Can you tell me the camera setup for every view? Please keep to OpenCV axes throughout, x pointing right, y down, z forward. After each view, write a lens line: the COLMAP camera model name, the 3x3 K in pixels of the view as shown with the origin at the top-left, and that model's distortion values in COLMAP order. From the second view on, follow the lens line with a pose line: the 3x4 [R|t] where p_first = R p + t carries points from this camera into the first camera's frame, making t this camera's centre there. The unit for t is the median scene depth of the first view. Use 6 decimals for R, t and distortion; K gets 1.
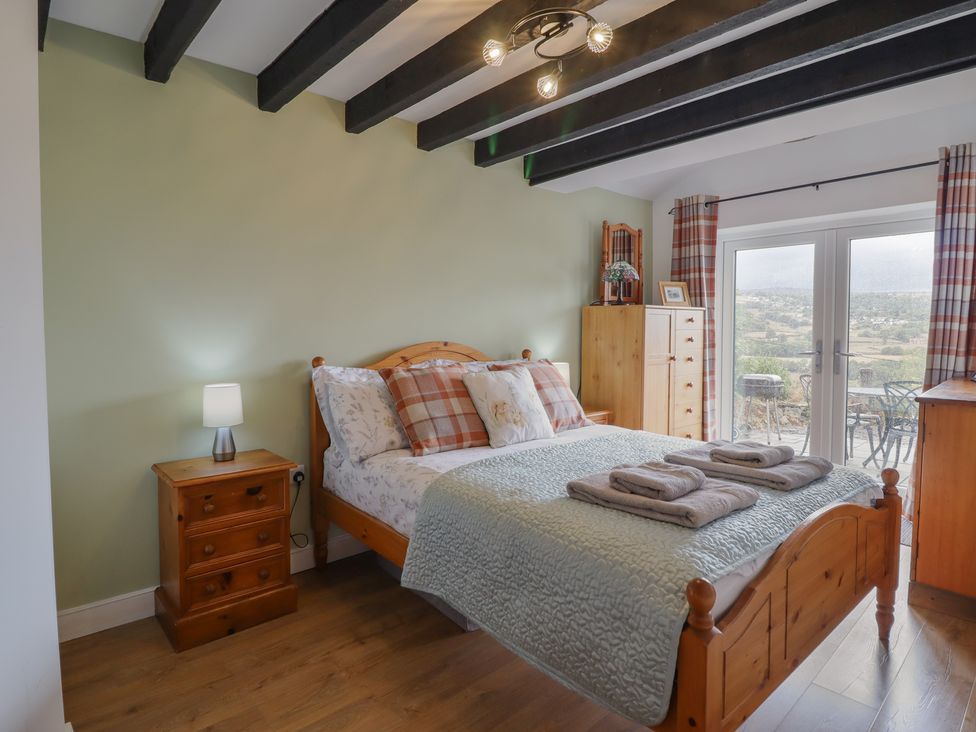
lens RADIAL K [[535.6, 0, 489.4], [0, 535.6, 353.6], [0, 0, 1]] dist [-0.001380, -0.001614]
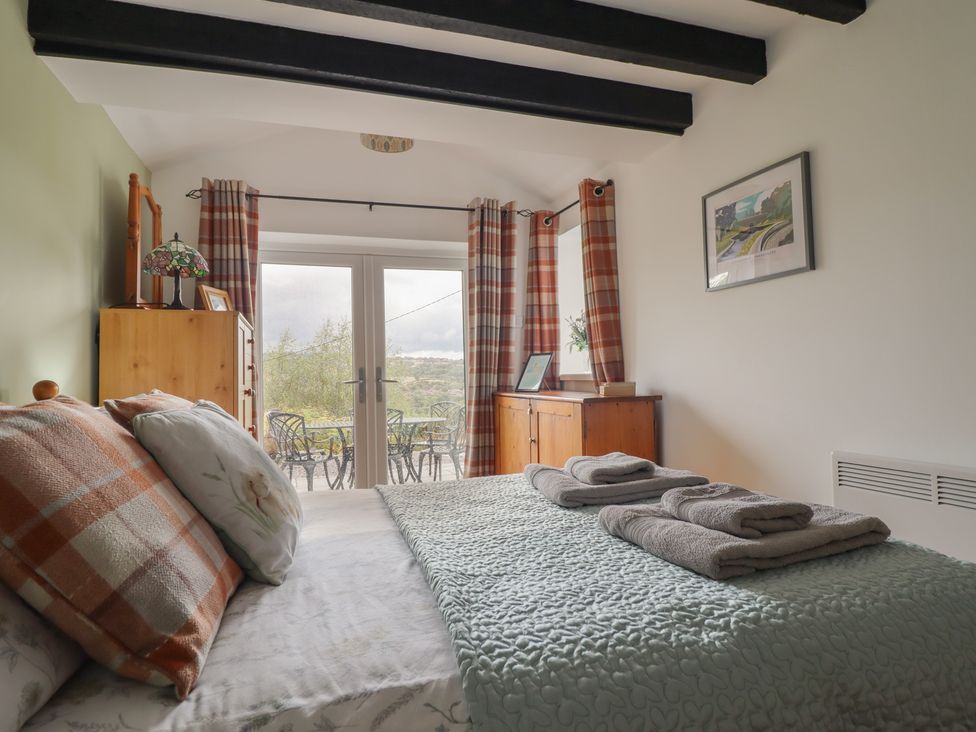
lens RADIAL K [[568.2, 0, 484.9], [0, 568.2, 358.2], [0, 0, 1]] dist [-0.003090, -0.002757]
pose [[0.422607, 0.019843, 0.906096, -0.191102], [0.064556, 0.996562, -0.051933, 0.021173], [-0.904011, 0.080441, 0.419873, 0.362934]]
